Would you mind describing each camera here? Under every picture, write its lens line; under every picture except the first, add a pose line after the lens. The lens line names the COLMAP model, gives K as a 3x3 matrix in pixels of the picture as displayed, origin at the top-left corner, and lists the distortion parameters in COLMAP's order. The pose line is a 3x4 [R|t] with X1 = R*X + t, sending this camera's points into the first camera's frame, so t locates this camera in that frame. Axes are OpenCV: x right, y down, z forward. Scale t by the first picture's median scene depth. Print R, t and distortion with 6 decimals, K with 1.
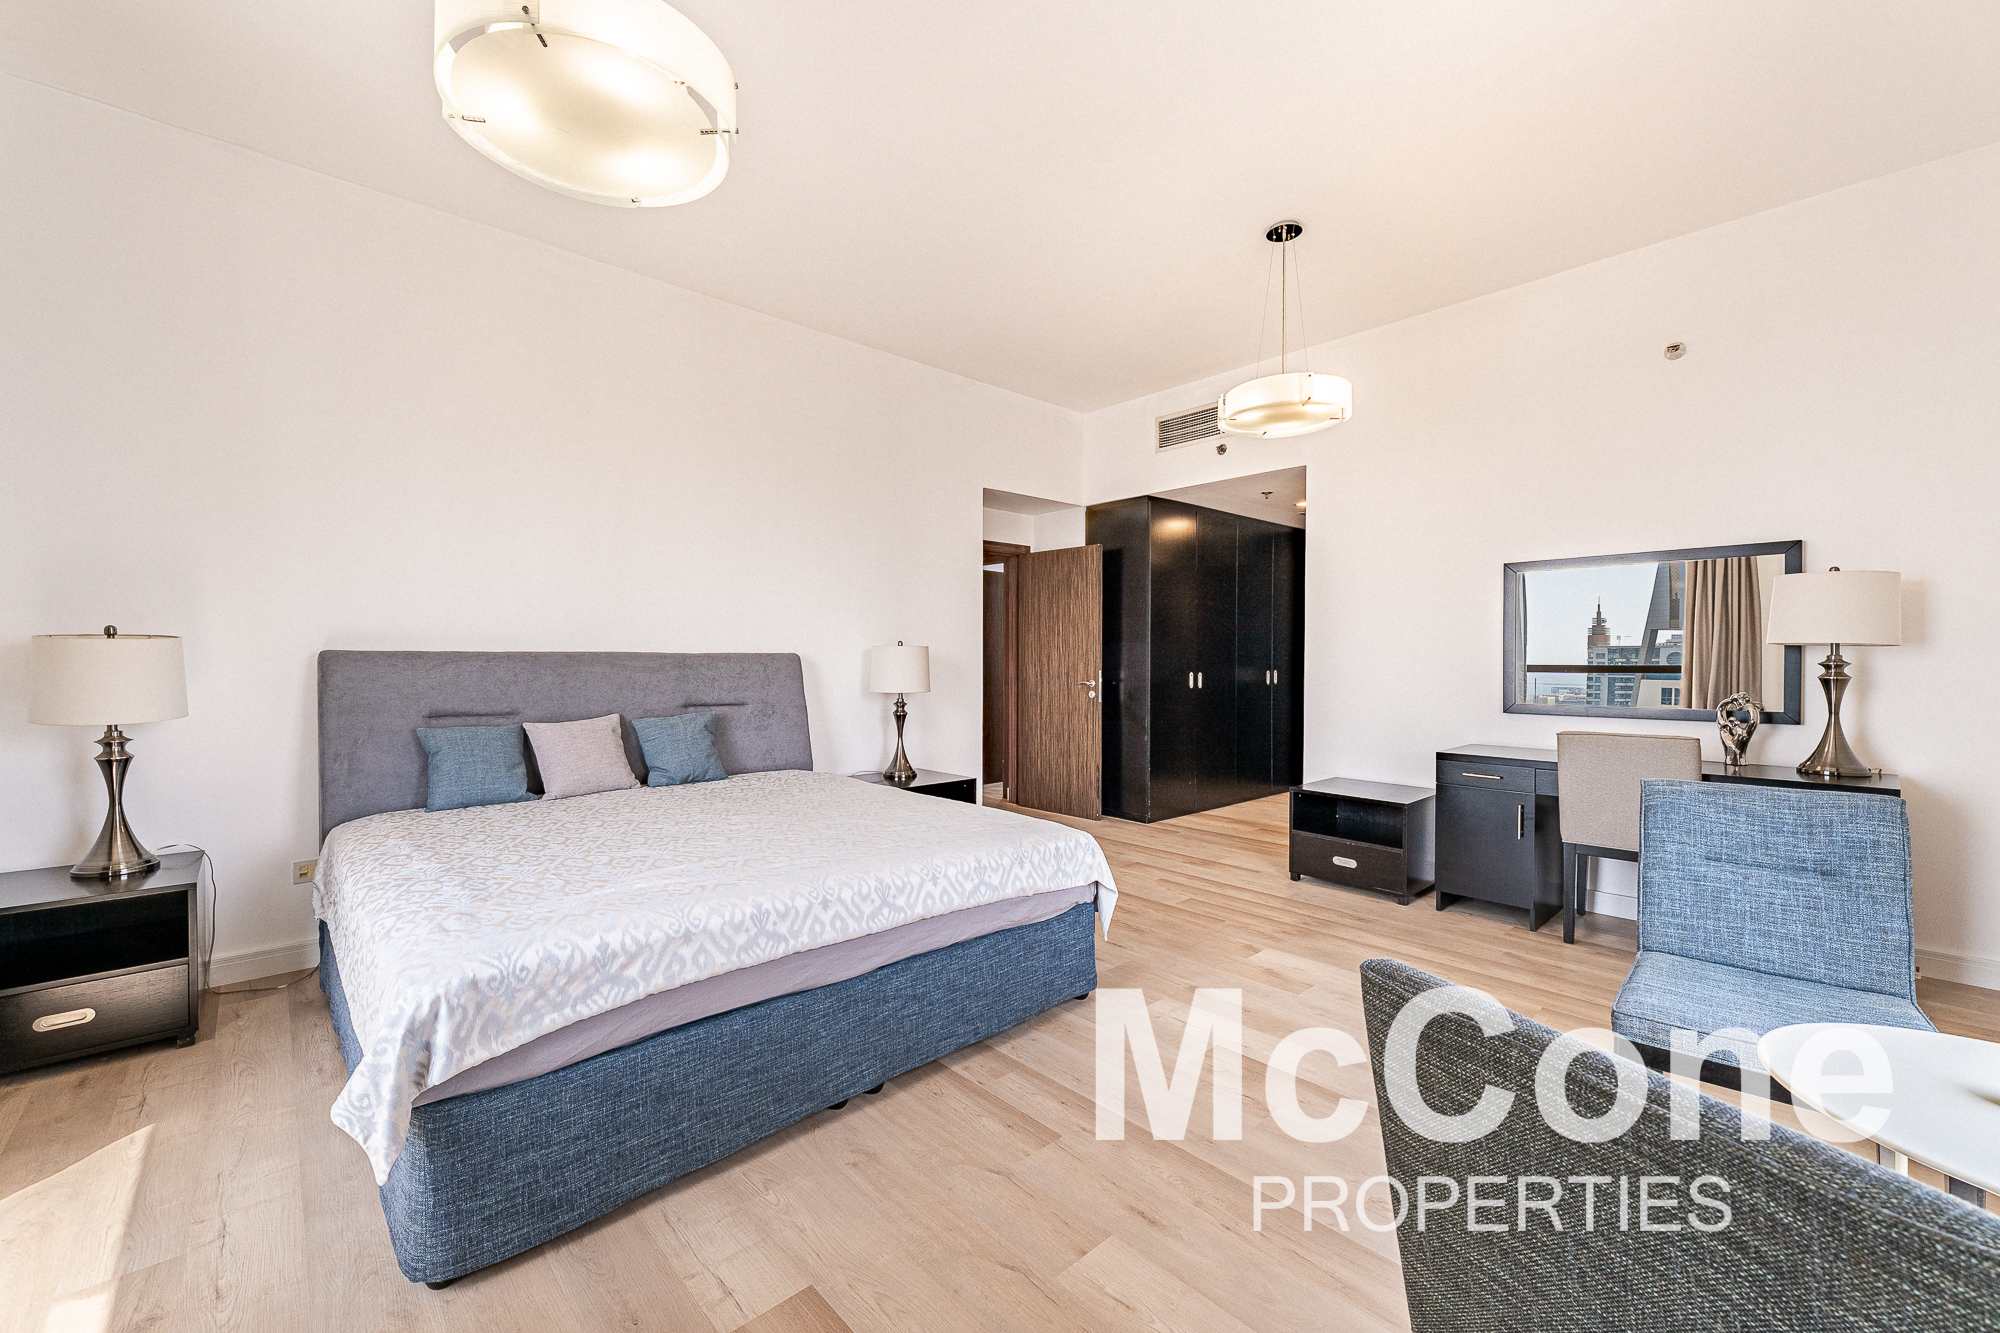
lens RADIAL K [[812.3, 0, 993.1], [0, 812.3, 666.8], [0, 0, 1]] dist [0.007308, -0.002669]
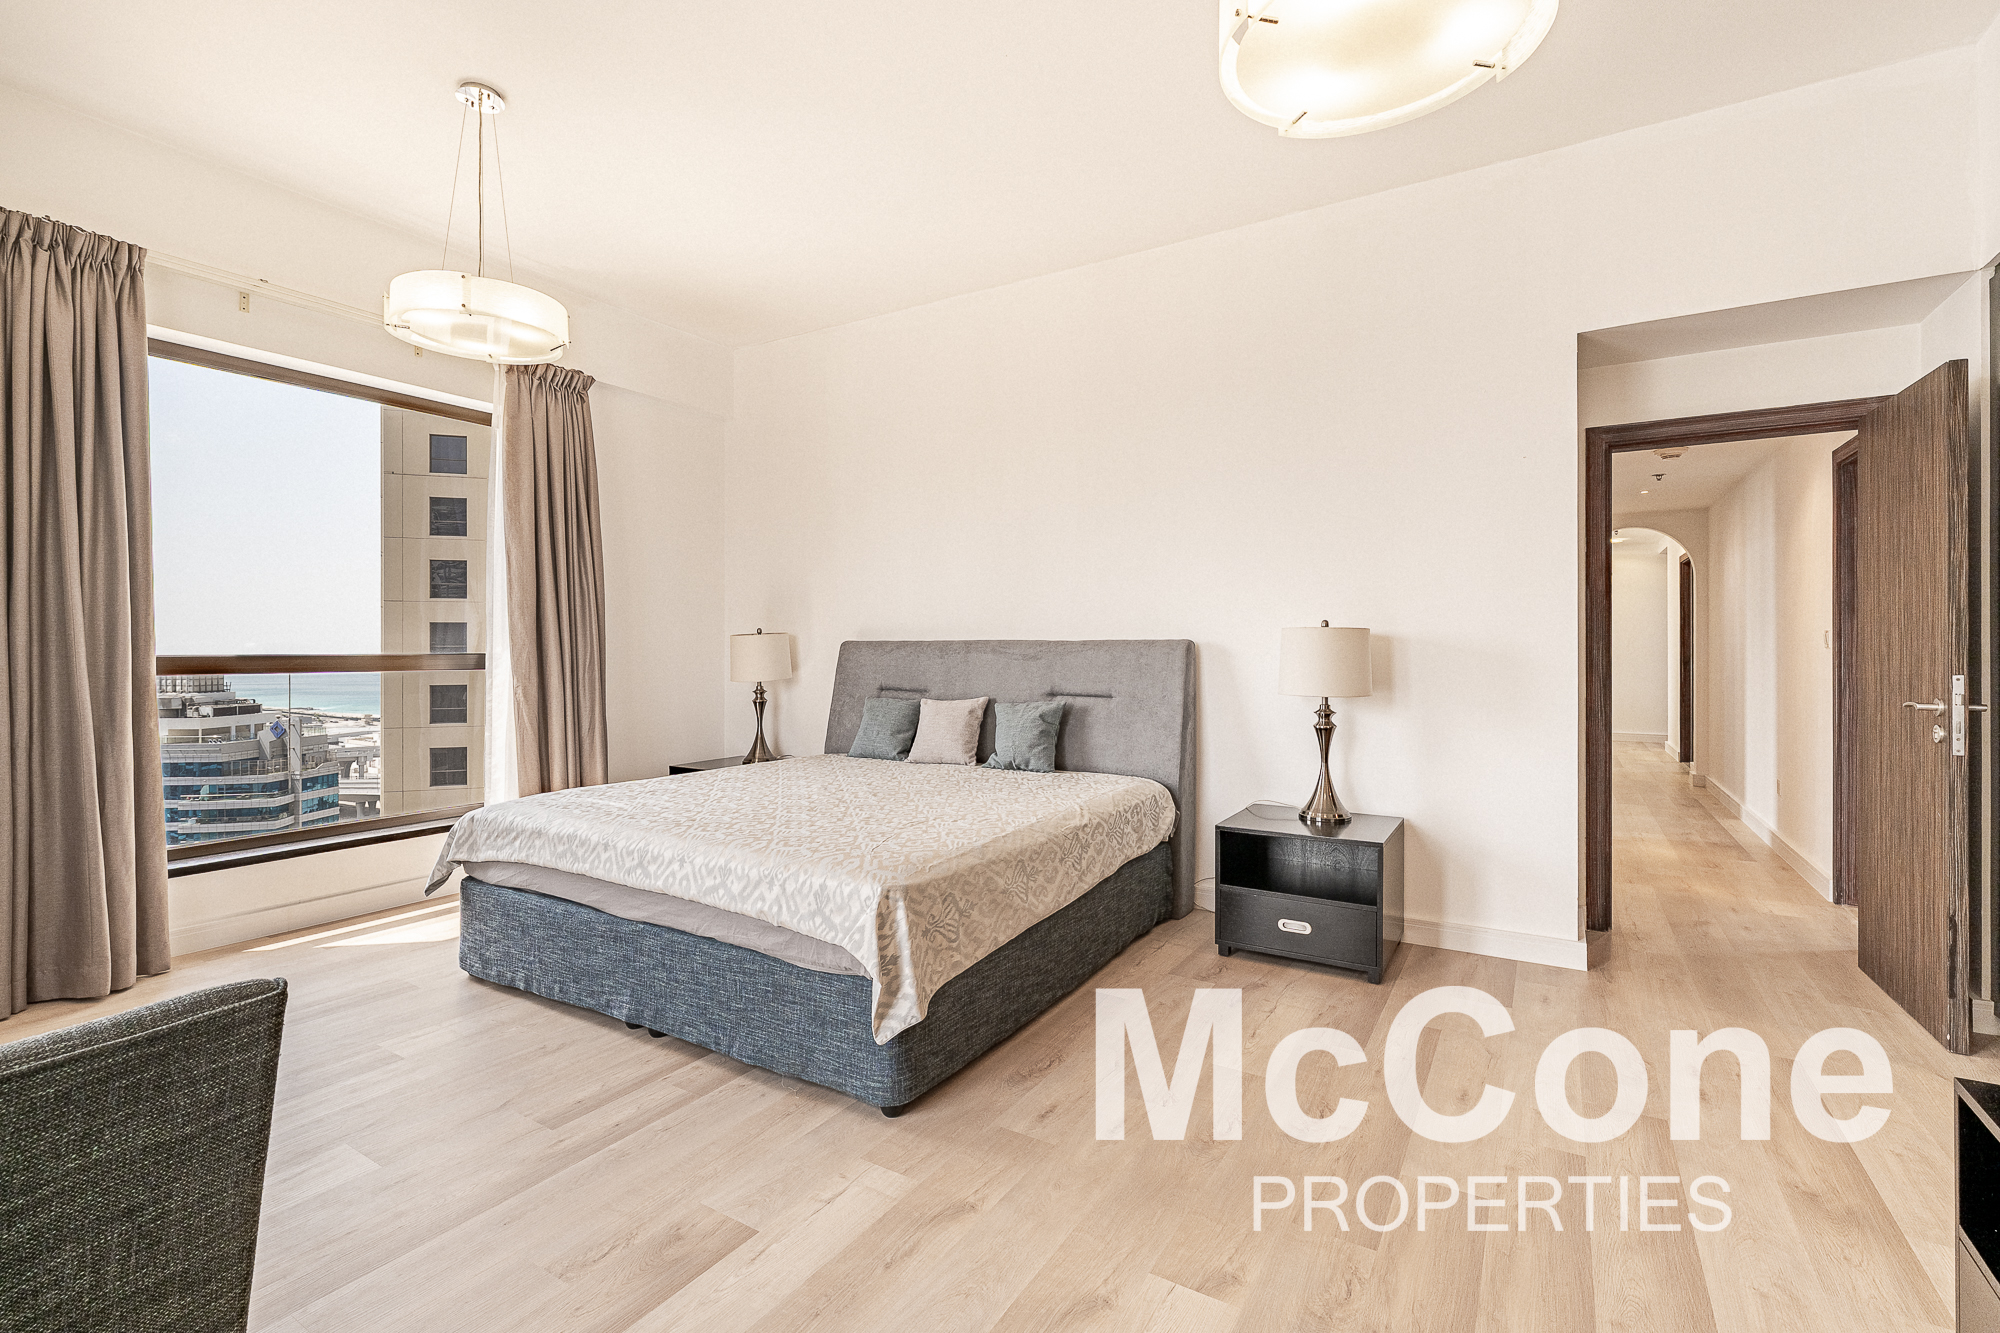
lens RADIAL K [[910.2, 0, 989.8], [0, 910.2, 655.6], [0, 0, 1]] dist [-0.001236, -0.000005]
pose [[0.254463, 0.007197, -0.967056, 1.022927], [-0.011447, 0.999925, 0.004430, -0.004266], [0.967015, 0.009942, 0.254526, 0.986031]]
